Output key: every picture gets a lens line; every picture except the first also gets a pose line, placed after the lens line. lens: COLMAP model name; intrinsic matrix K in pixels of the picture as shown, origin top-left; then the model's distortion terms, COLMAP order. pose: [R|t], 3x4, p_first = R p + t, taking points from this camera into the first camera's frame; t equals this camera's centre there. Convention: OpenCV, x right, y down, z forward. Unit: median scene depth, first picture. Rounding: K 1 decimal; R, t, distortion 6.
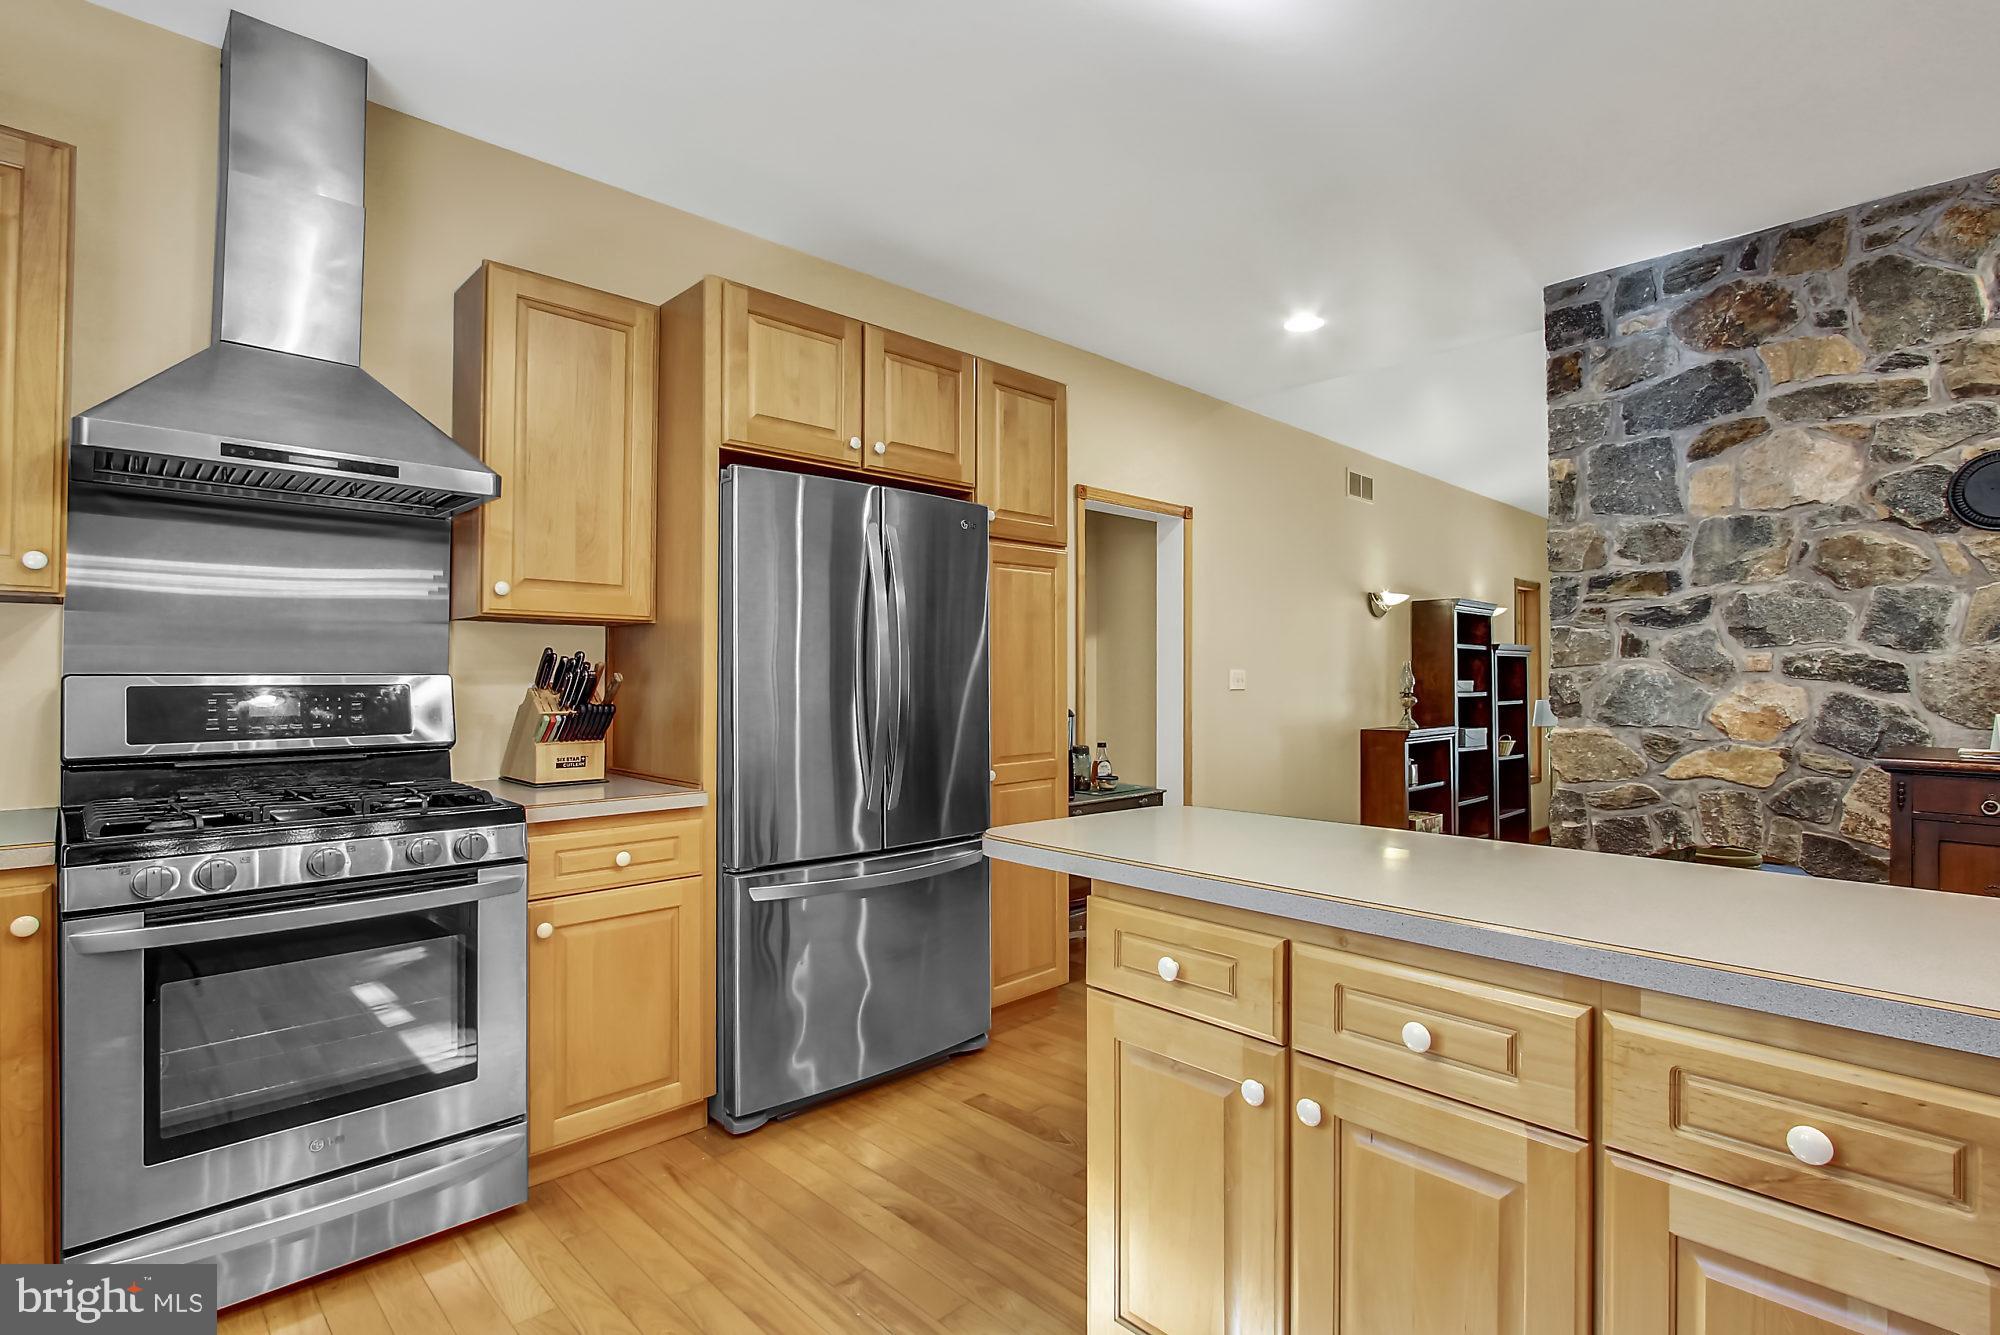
lens RADIAL K [[960.3, 0, 997.4], [0, 960.3, 658.2], [0, 0, 1]] dist [-0.003026, -0.000917]
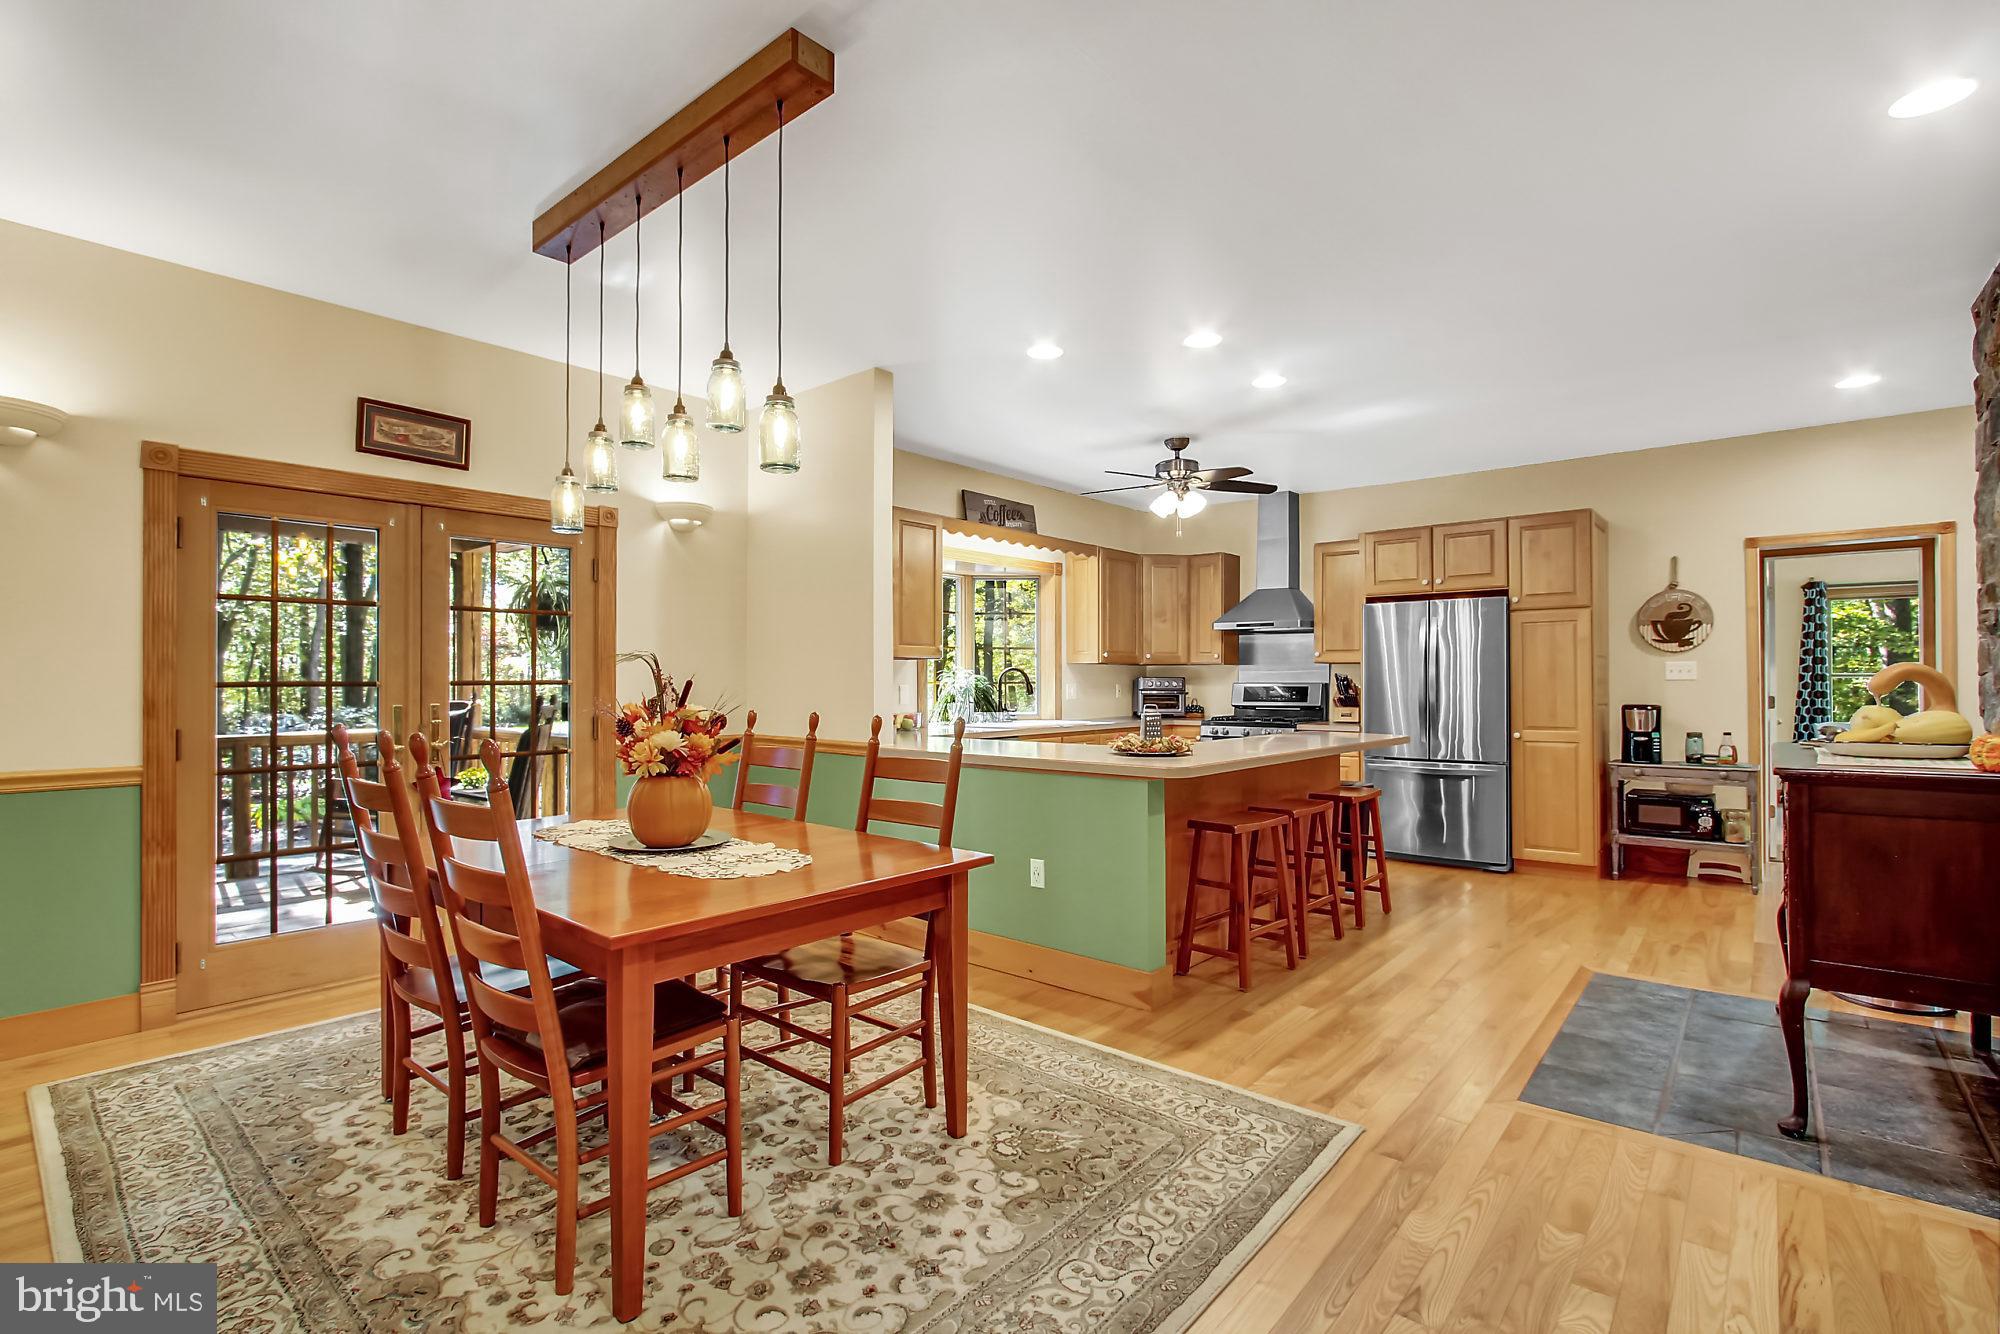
lens RADIAL K [[896.1, 0, 994.7], [0, 896.1, 677.3], [0, 0, 1]] dist [0.000318, 0.001057]
pose [[0.063700, -0.013656, -0.997876, 1.743122], [0.015186, 0.999804, -0.012713, 0.014059], [0.997854, -0.014343, 0.063895, -0.156800]]
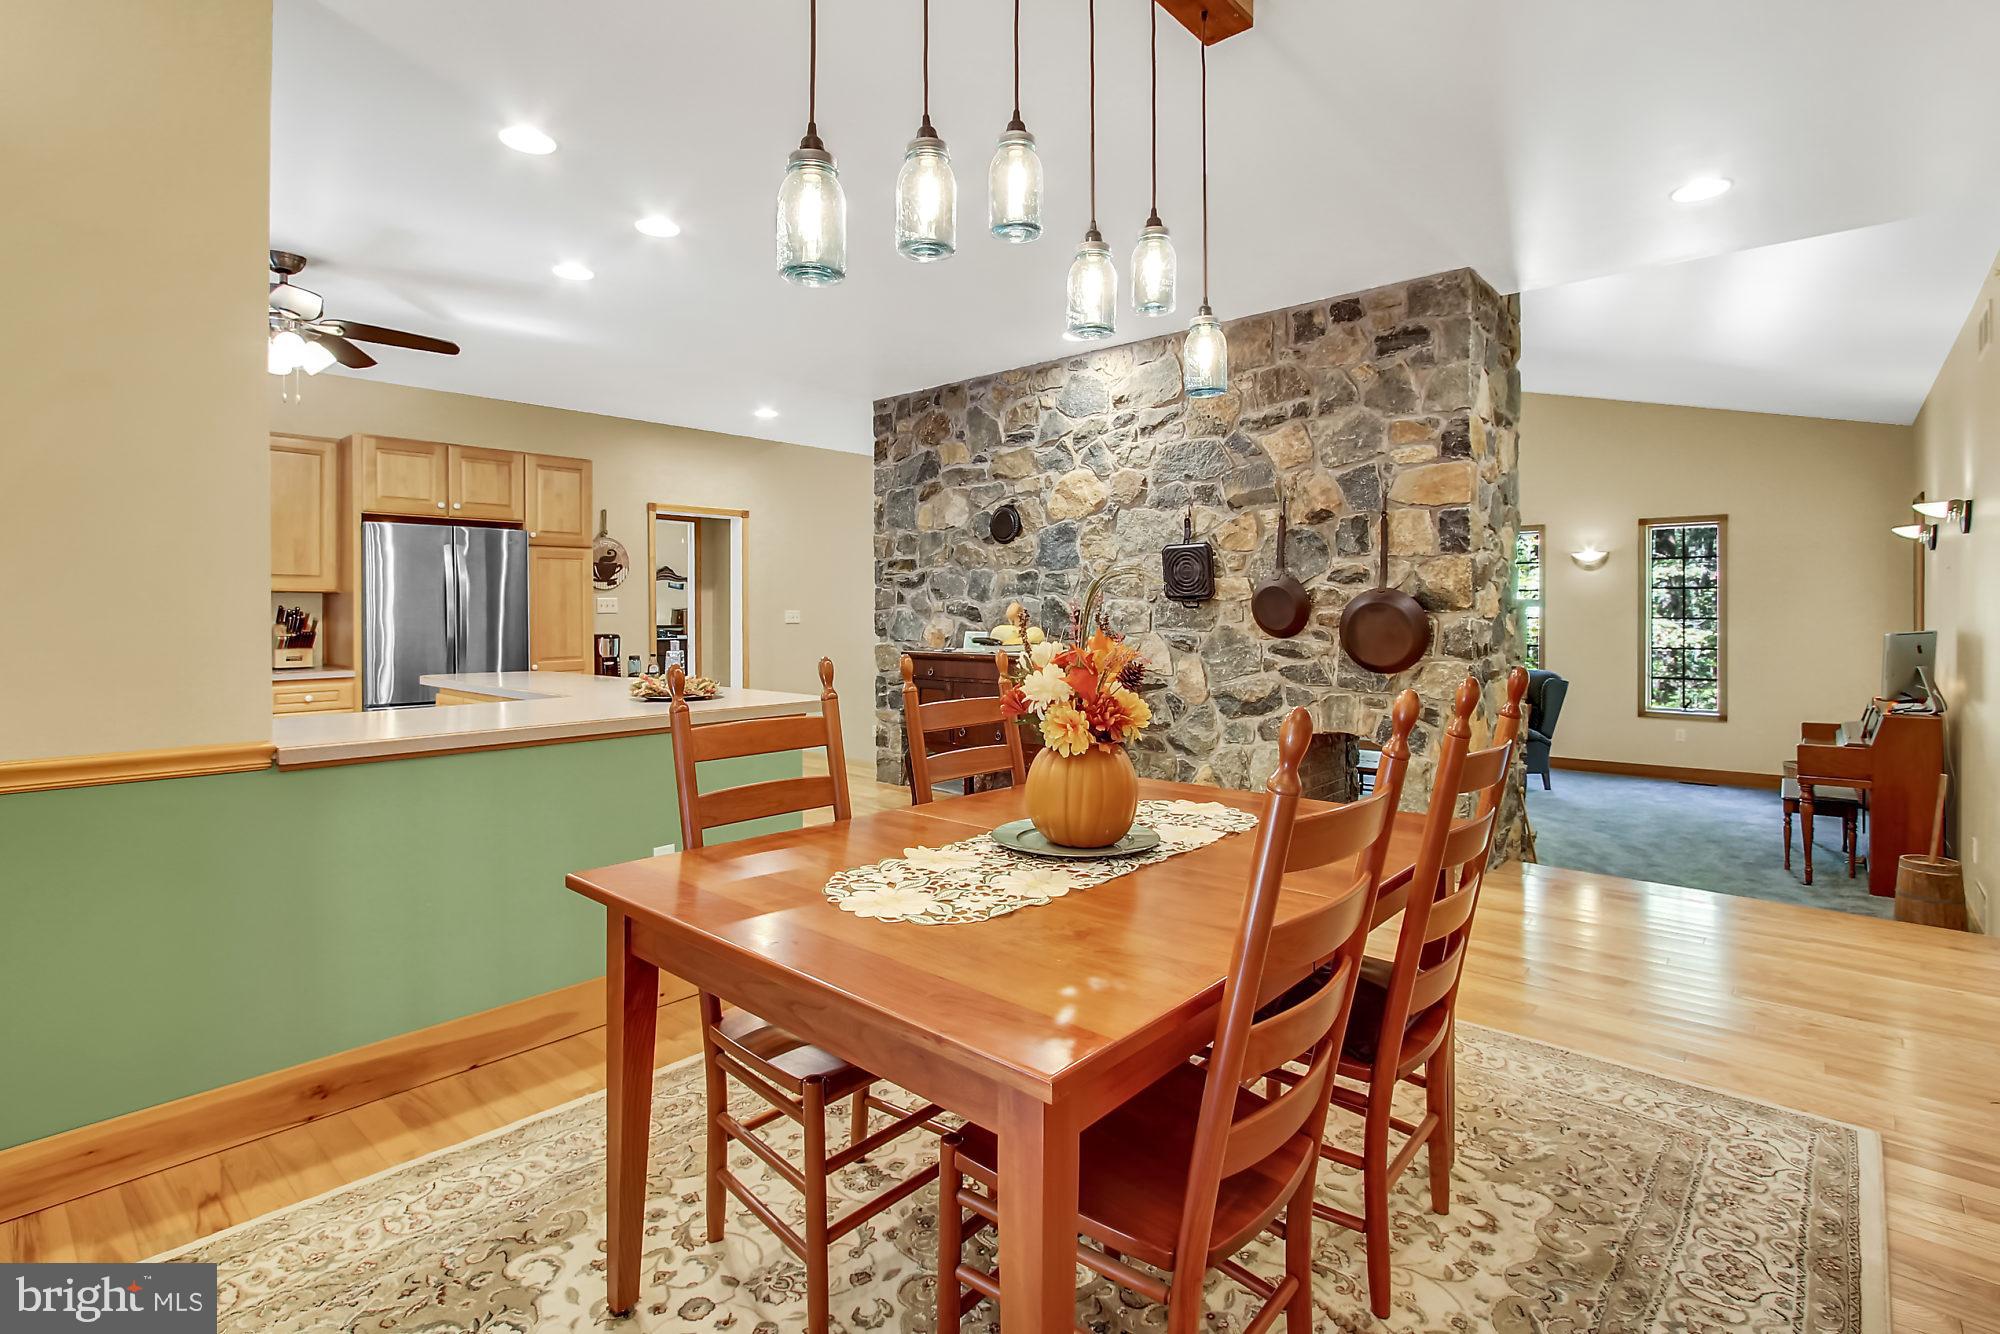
lens RADIAL K [[960.3, 0, 980.9], [0, 960.3, 612.5], [0, 0, 1]] dist [-0.003026, -0.000917]
pose [[0.998641, -0.006472, 0.051719, 0.814325], [0.005553, 0.999824, 0.017902, -0.020221], [-0.051825, -0.017590, 0.998501, -1.013548]]
